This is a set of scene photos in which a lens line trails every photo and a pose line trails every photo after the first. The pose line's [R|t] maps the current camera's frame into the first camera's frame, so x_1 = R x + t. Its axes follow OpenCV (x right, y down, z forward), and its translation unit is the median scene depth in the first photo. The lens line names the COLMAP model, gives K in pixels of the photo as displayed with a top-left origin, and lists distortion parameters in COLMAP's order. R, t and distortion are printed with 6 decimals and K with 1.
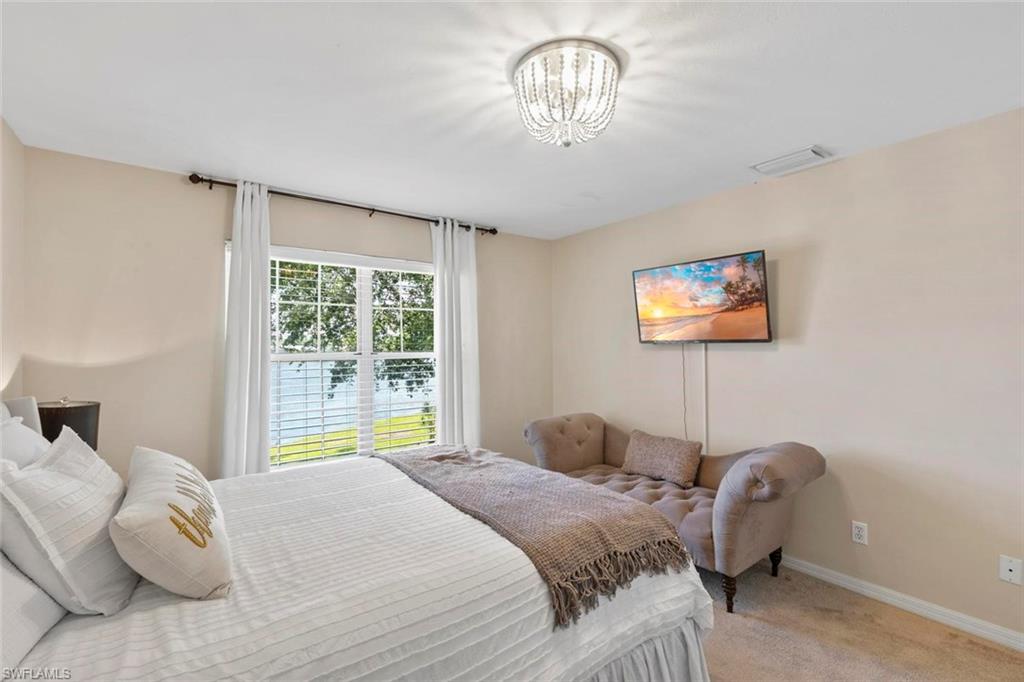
lens RADIAL K [[462.0, 0, 513.0], [0, 462.0, 351.0], [0, 0, 1]] dist [0.003292, 0.000249]
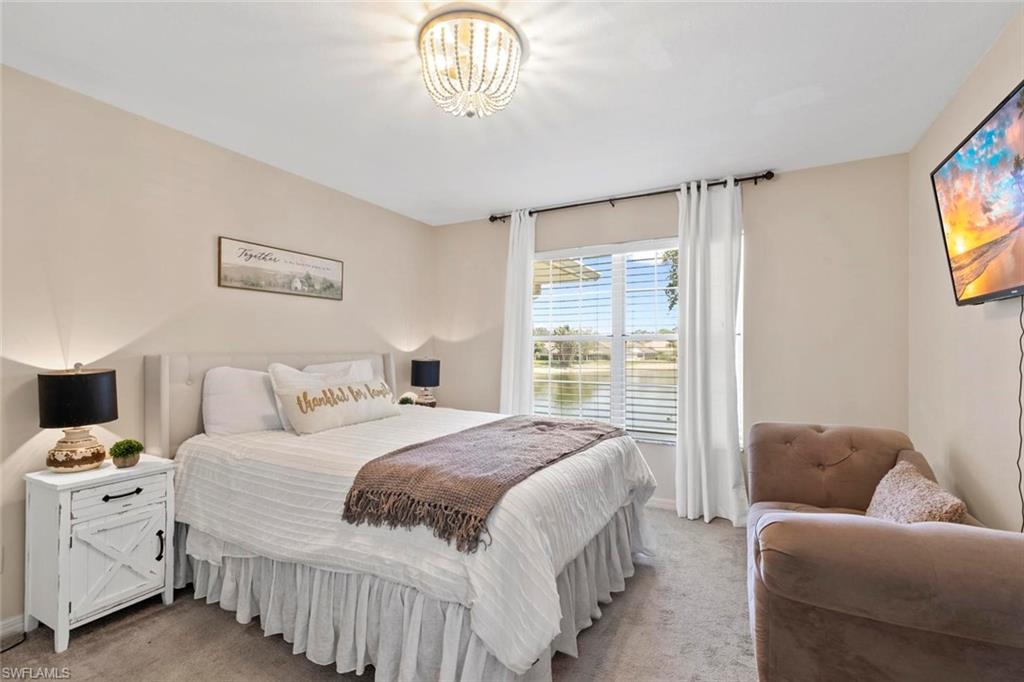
lens RADIAL K [[470.4, 0, 510.7], [0, 470.4, 344.9], [0, 0, 1]] dist [0.001969, 0.000020]
pose [[0.411553, 0.000620, -0.911386, 0.733367], [-0.008279, 0.999961, -0.003058, 0.045283], [0.911348, 0.008804, 0.411542, 0.416741]]
